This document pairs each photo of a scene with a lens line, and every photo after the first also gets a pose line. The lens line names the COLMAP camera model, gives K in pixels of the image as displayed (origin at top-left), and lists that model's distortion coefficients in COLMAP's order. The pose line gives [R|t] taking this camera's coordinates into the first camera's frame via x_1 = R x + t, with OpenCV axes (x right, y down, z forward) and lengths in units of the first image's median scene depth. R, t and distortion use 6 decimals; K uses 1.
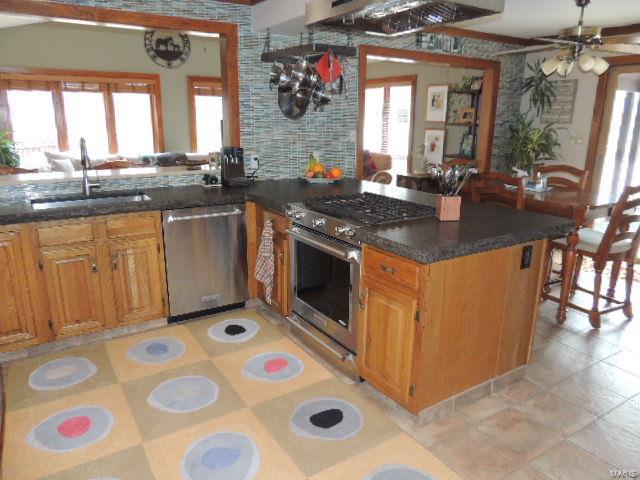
lens RADIAL K [[462.1, 0, 320.0], [0, 462.1, 240.0], [0, 0, 1]] dist [-0.015531, 0.004374]
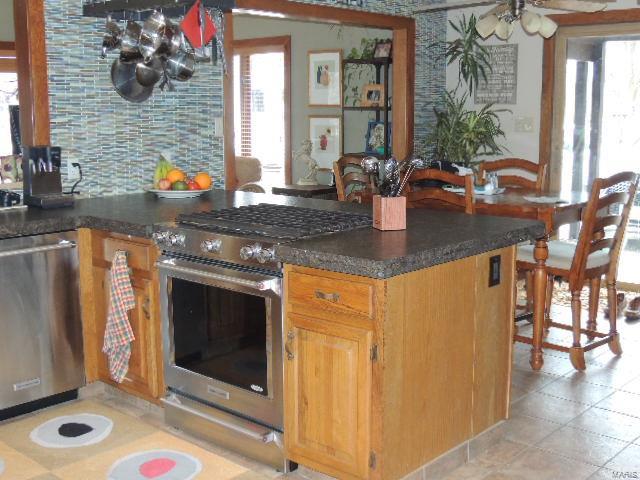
lens RADIAL K [[798.6, 0, 320.0], [0, 798.6, 240.0], [0, 0, 1]] dist [-0.050571, 0.013618]
pose [[0.964571, -0.058019, 0.257365, -0.121829], [0.081272, 0.993424, -0.080644, 0.050609], [-0.250994, 0.098704, 0.962943, -0.147529]]
